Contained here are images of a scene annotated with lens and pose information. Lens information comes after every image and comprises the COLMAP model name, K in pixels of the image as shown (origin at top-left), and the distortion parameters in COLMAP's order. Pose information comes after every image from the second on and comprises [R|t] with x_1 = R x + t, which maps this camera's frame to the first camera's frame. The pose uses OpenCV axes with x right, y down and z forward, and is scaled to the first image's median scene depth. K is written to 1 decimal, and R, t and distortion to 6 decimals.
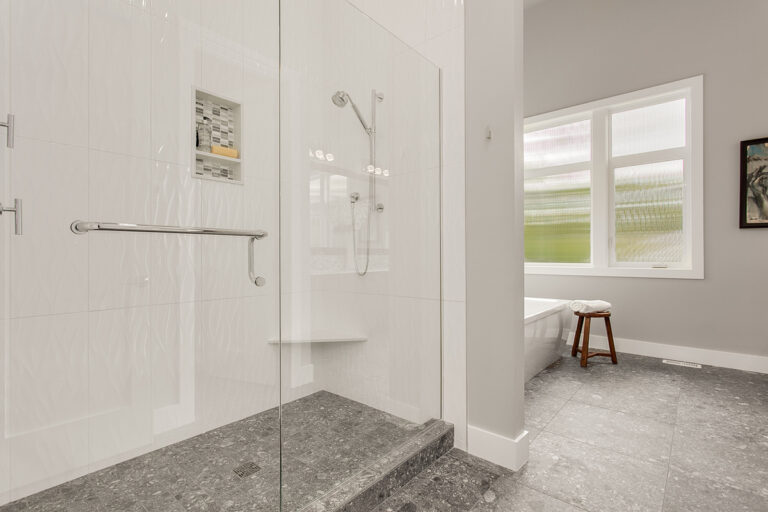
lens RADIAL K [[363.6, 0, 384.6], [0, 363.6, 254.5], [0, 0, 1]] dist [0.001562, -0.000082]
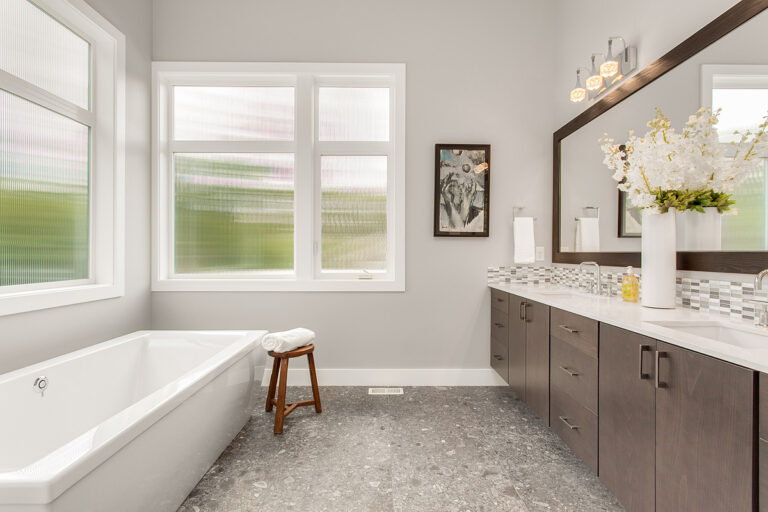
lens RADIAL K [[363.6, 0, 384.6], [0, 363.6, 254.5], [0, 0, 1]] dist [0.001562, -0.000082]
pose [[0.750096, 0.000481, 0.661329, 0.253744], [-0.006196, 0.999961, 0.006300, -0.029596], [-0.661300, -0.008823, 0.750069, 0.373728]]
